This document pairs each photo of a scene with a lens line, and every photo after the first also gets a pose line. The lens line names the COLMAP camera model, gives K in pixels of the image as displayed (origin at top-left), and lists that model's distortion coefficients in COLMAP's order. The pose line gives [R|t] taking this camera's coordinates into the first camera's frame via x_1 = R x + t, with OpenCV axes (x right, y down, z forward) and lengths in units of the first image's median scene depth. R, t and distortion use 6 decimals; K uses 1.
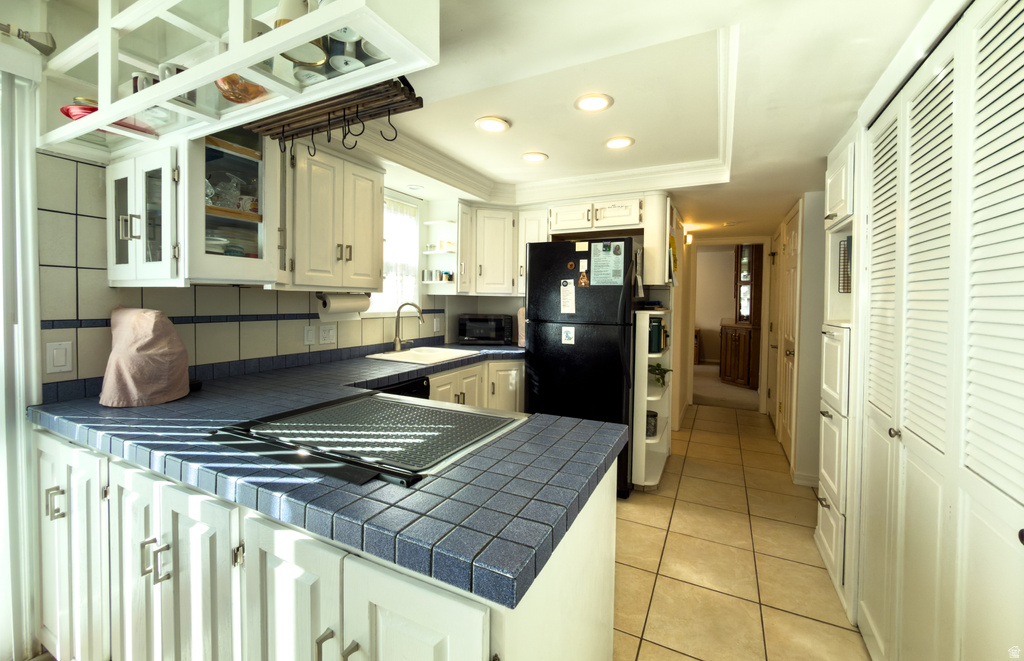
lens RADIAL K [[412.8, 0, 511.8], [0, 412.8, 310.1], [0, 0, 1]] dist [0.000515, 0.000062]
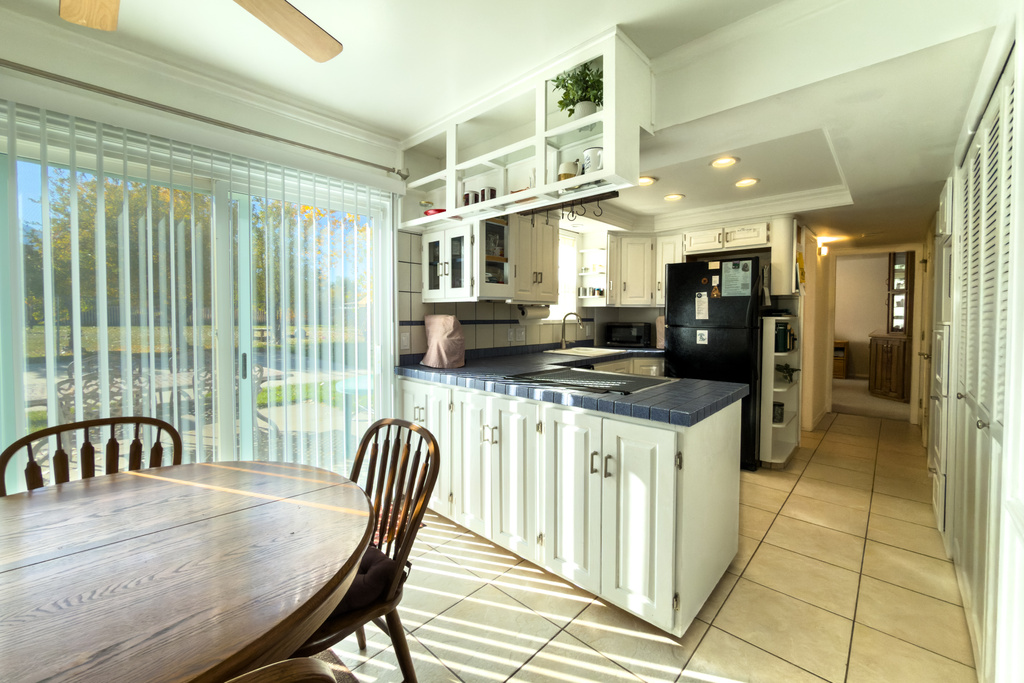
lens RADIAL K [[413.3, 0, 516.5], [0, 413.3, 327.1], [0, 0, 1]] dist [-0.000256, 0.000235]
pose [[0.963732, -0.002425, -0.266861, -0.073891], [0.003234, 0.999991, 0.002593, 0.027637], [0.266853, -0.003362, 0.963731, -0.368554]]
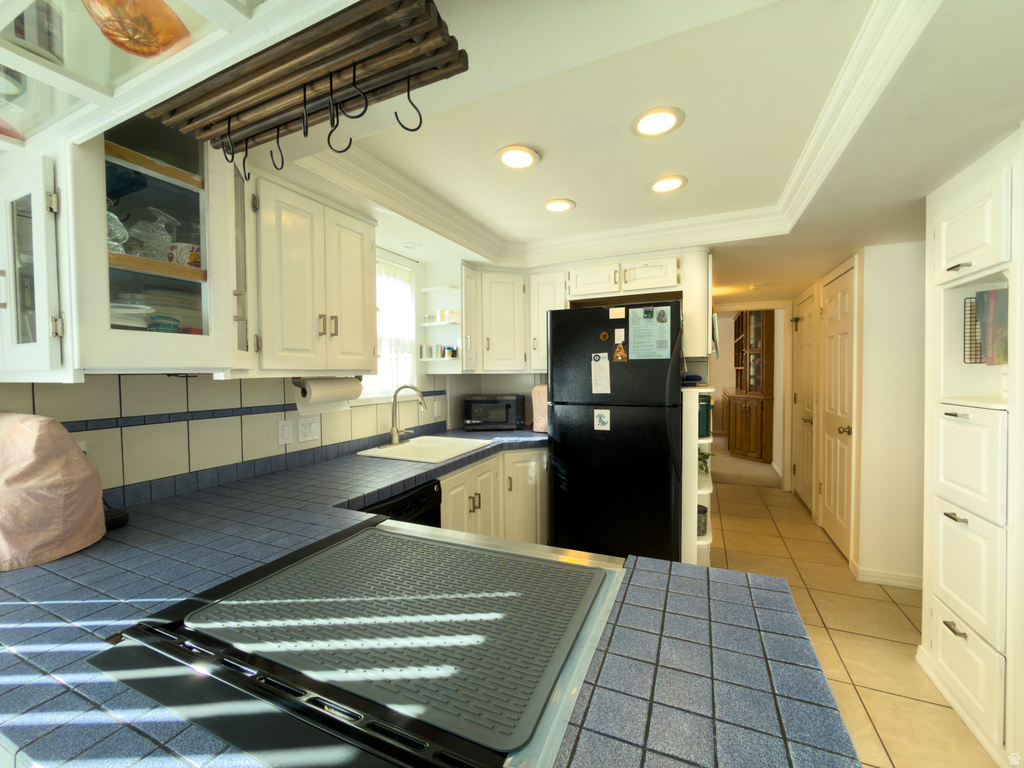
lens RADIAL K [[411.4, 0, 512.0], [0, 411.4, 384.0], [0, 0, 1]] dist [-0.000057, 0.000089]
pose [[0.998654, -0.025812, 0.044992, -0.085561], [0.025613, 0.999659, 0.004999, -0.021237], [-0.045106, -0.003840, 0.998975, 0.184735]]
